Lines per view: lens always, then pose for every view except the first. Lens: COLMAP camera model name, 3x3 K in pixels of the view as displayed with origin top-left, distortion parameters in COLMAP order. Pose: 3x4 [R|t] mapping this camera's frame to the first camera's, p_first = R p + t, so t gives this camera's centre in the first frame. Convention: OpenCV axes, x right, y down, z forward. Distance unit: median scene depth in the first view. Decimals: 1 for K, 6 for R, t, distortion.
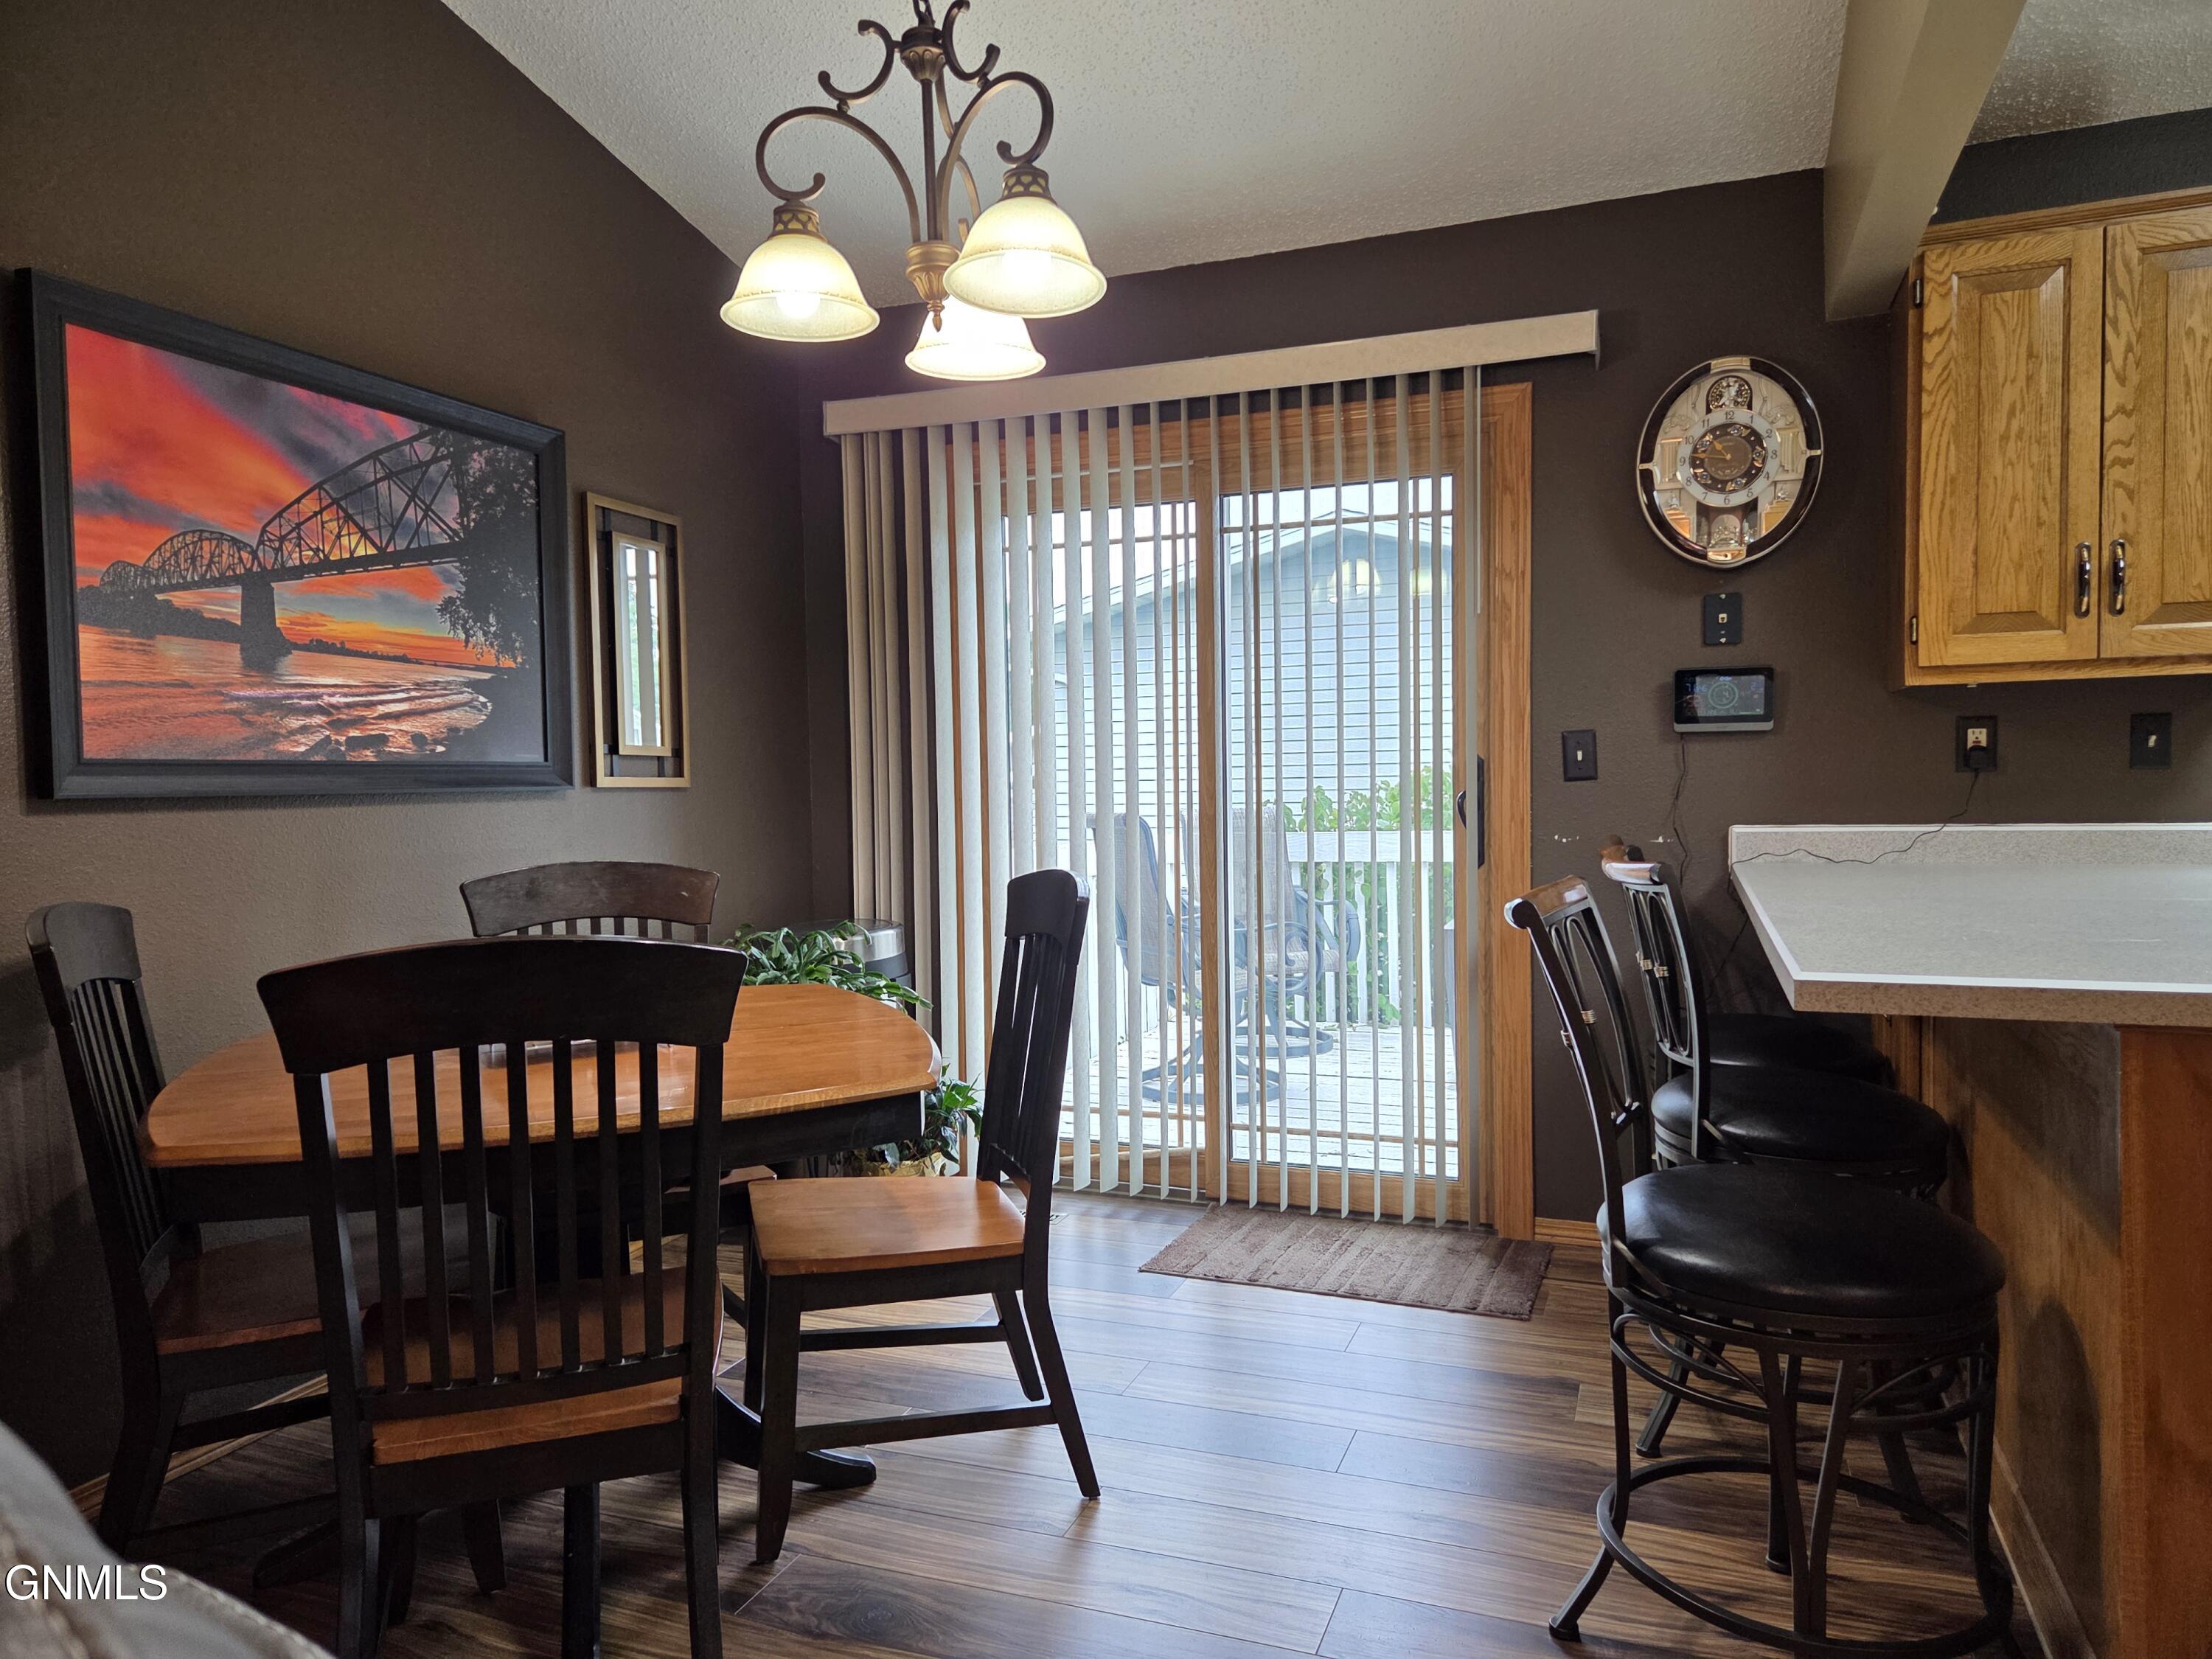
lens RADIAL K [[1477.4, 0, 1103.0], [0, 1477.4, 836.6], [0, 0, 1]] dist [0.068139, -0.049335]
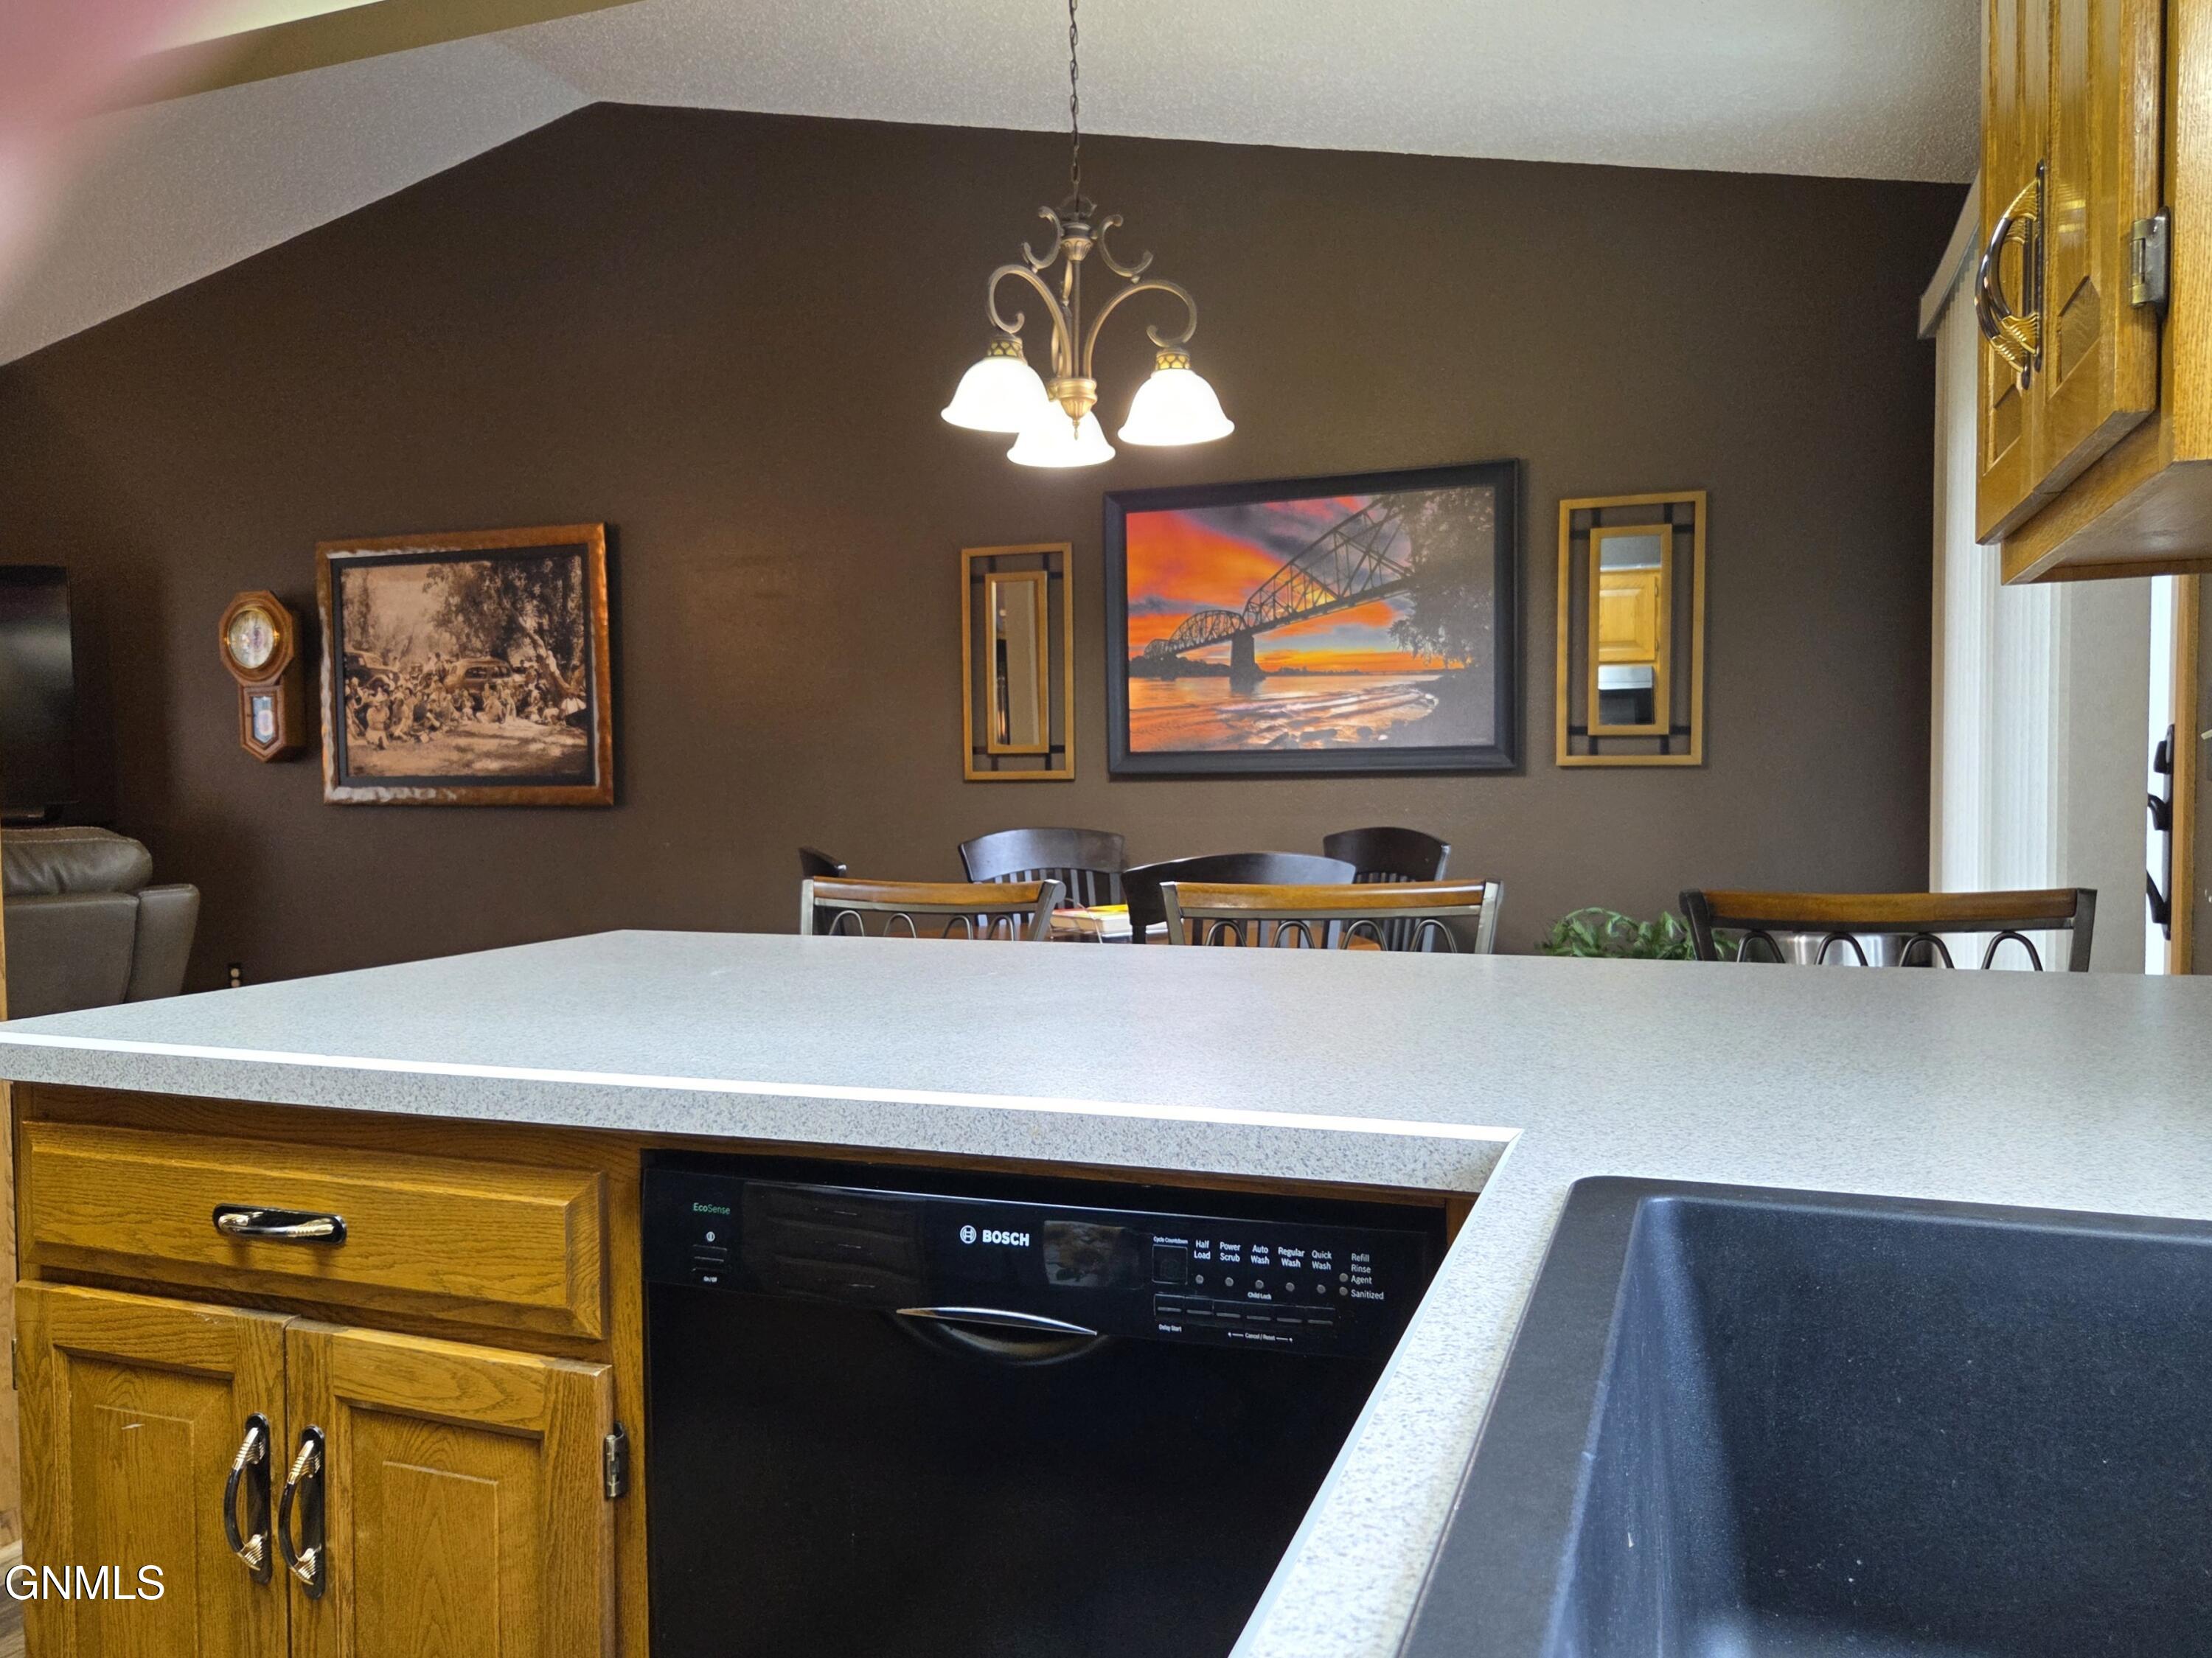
lens RADIAL K [[1655.2, 0, 1091.4], [0, 1655.2, 847.2], [0, 0, 1]] dist [0.031431, -0.008337]
pose [[0.003440, 0.063143, -0.997999, 1.060671], [-0.022343, 0.997760, 0.063051, -0.049864], [0.999744, 0.022082, 0.004844, 0.758175]]
